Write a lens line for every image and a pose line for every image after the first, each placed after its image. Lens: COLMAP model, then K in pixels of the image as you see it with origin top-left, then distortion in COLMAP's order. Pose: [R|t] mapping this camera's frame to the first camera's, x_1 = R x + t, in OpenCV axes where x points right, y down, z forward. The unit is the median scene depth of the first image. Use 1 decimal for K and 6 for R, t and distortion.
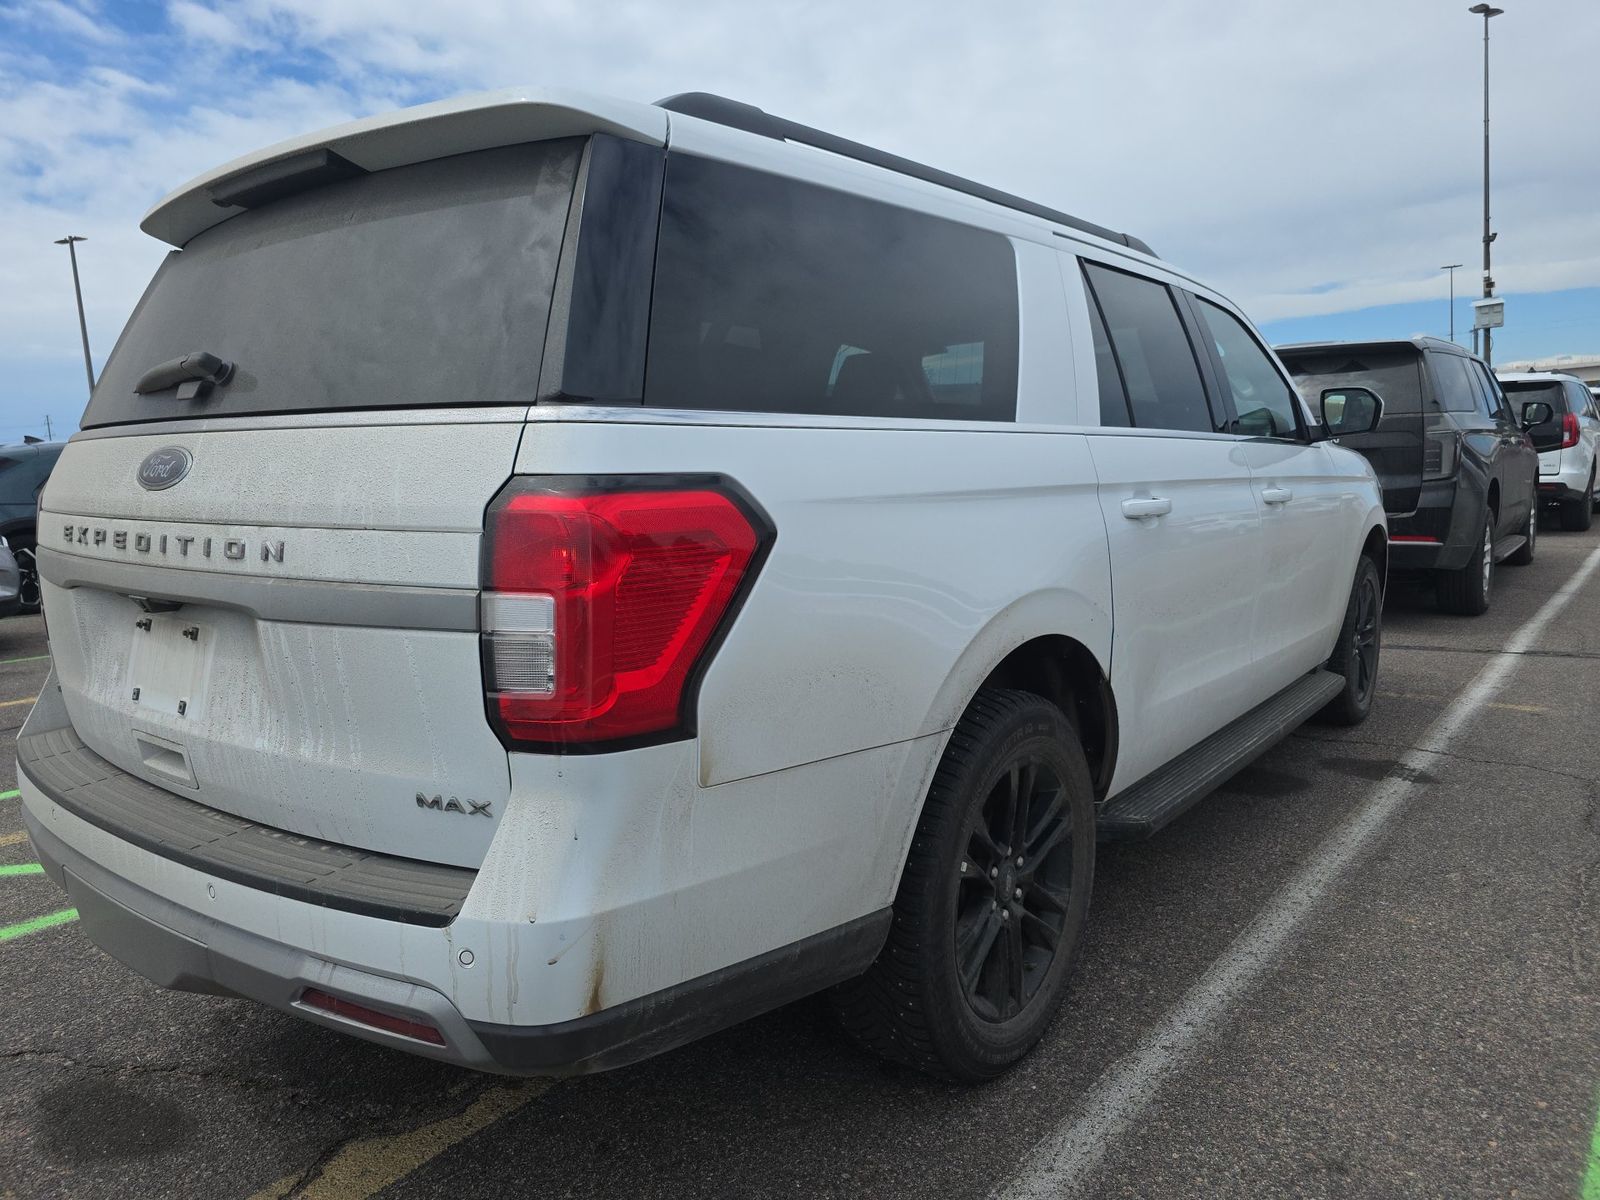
lens RADIAL K [[1074.0, 0, 835.2], [0, 1074.0, 596.0], [0, 0, 1]] dist [0.059161, -0.046051]
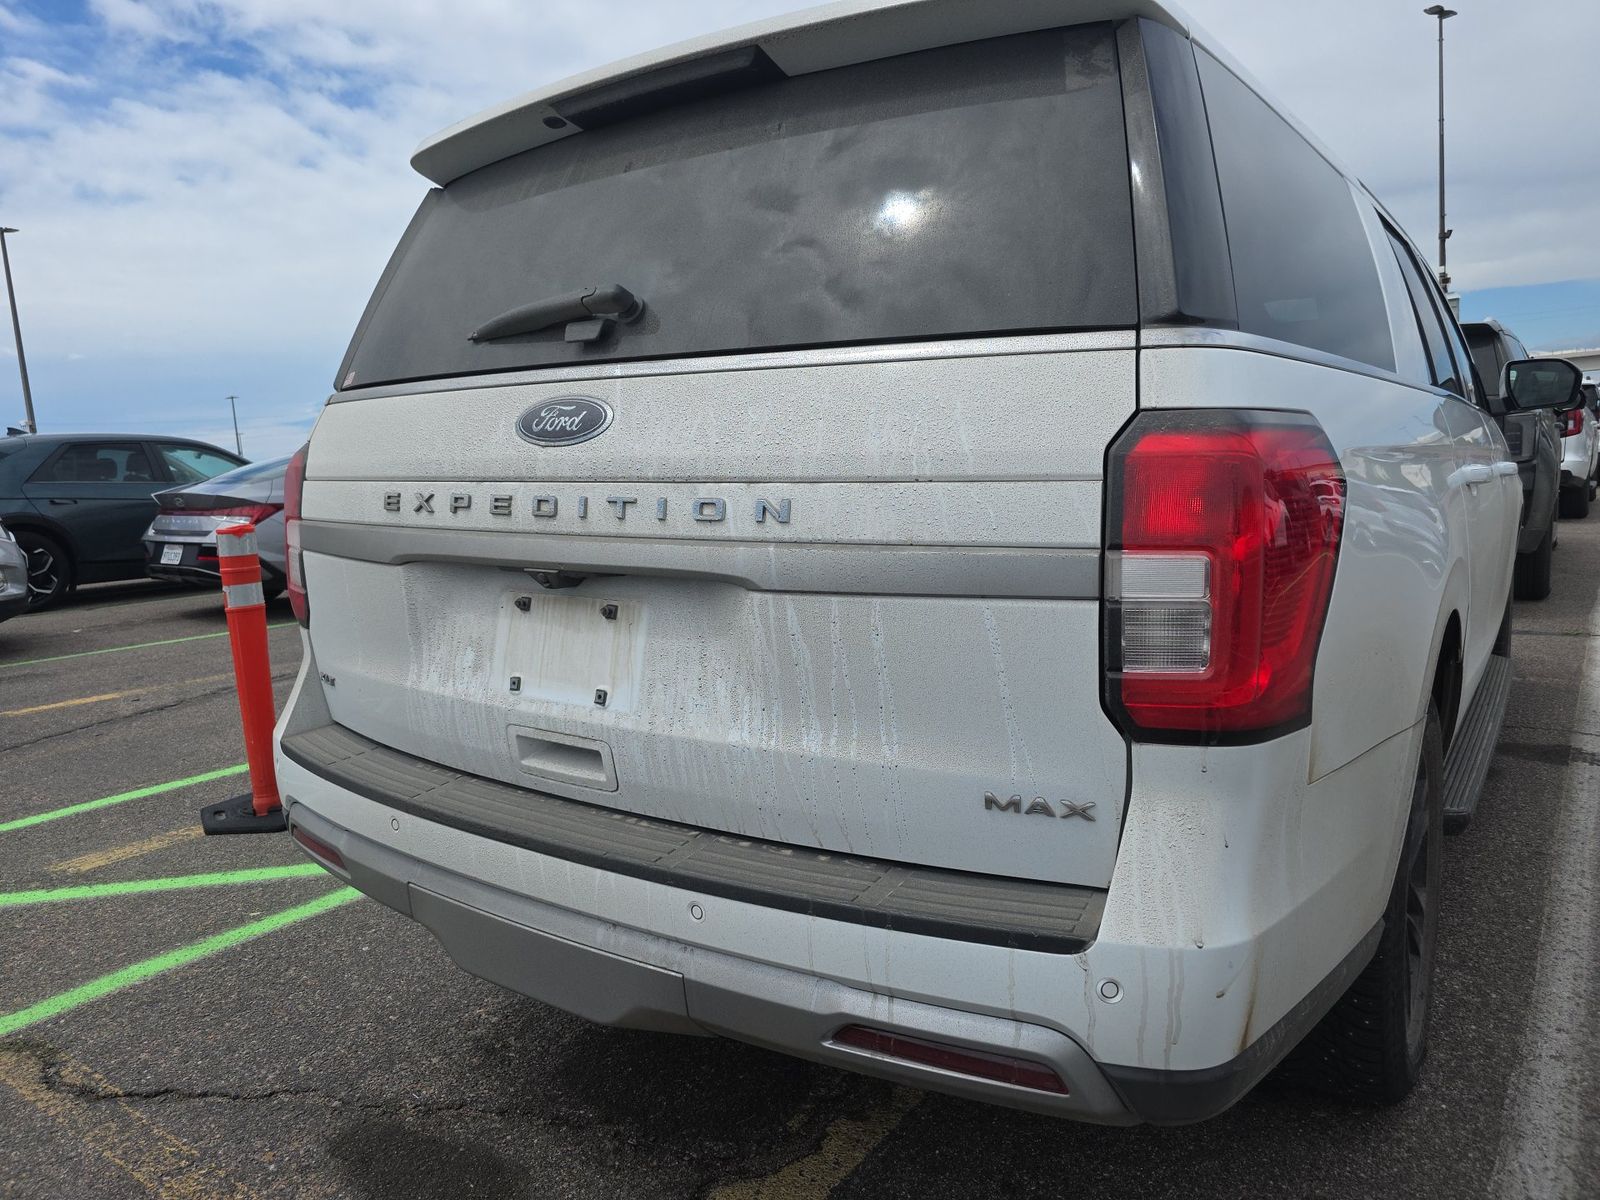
lens RADIAL K [[1061.9, 0, 800.0], [0, 1061.9, 600.0], [0, 0, 1]] dist [0.048517, -0.038689]
pose [[0.999026, -0.009480, 0.043106, -0.471239], [0.009210, 0.999937, 0.006477, 0.020824], [-0.043165, -0.006073, 0.999050, 0.149646]]
